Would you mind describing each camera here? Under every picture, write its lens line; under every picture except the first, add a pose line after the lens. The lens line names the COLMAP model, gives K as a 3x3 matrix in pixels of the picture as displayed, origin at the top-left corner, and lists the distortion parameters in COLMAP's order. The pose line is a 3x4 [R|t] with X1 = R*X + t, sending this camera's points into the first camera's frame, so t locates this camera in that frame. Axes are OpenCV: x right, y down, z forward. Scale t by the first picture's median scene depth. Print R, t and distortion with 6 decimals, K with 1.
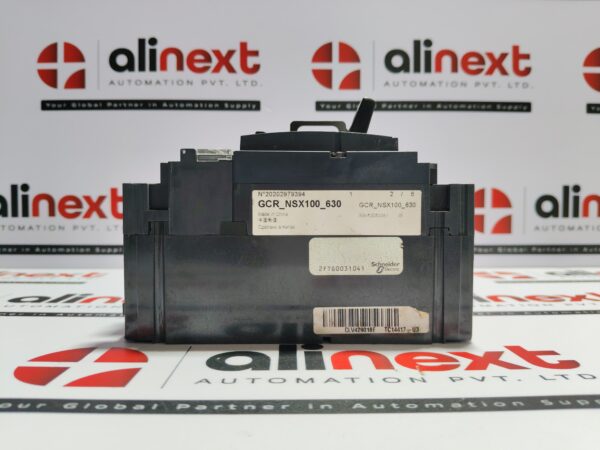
lens RADIAL K [[480.6, 0, 300.0], [0, 480.6, 225.0], [0, 0, 1]] dist [0.004770, -0.072060]
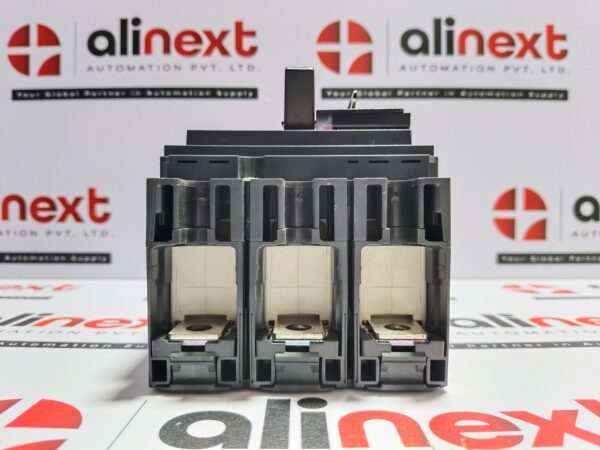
lens RADIAL K [[485.3, 0, 300.0], [0, 485.3, 225.0], [0, 0, 1]] dist [-0.044218, -0.006416]
pose [[0.999858, 0.000368, -0.016874, 0.008819], [-0.000449, 0.999988, -0.004824, -0.005024], [0.016872, 0.004830, 0.999846, 0.126359]]
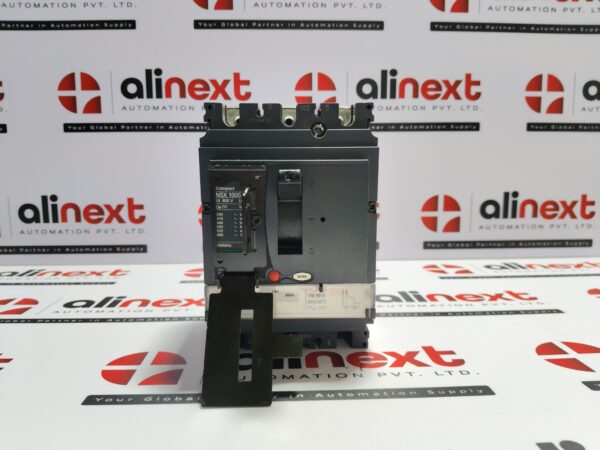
lens RADIAL K [[477.4, 0, 300.0], [0, 477.4, 225.0], [0, 0, 1]] dist [0.077822, -0.195597]
pose [[0.999678, -0.008015, 0.024093, 0.006070], [0.005475, 0.994596, 0.103681, -0.132545], [-0.024793, -0.103516, 0.994319, -0.209005]]
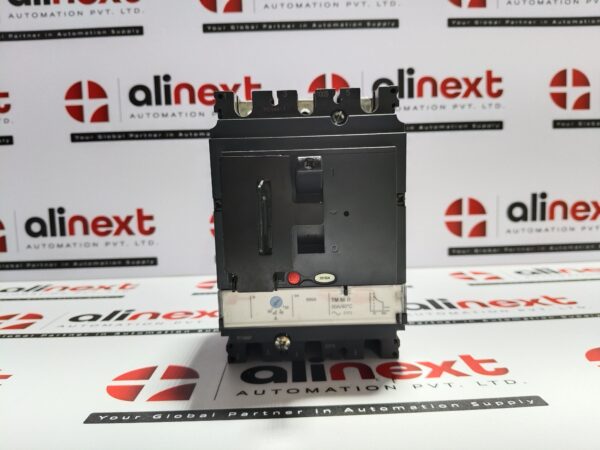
lens RADIAL K [[480.5, 0, 300.0], [0, 480.5, 225.0], [0, 0, 1]] dist [0.053934, -0.162941]
pose [[0.999532, -0.030594, -0.000289, -0.004006], [0.030551, 0.997515, 0.063485, -0.100110], [-0.001654, -0.063464, 0.997983, -0.157053]]
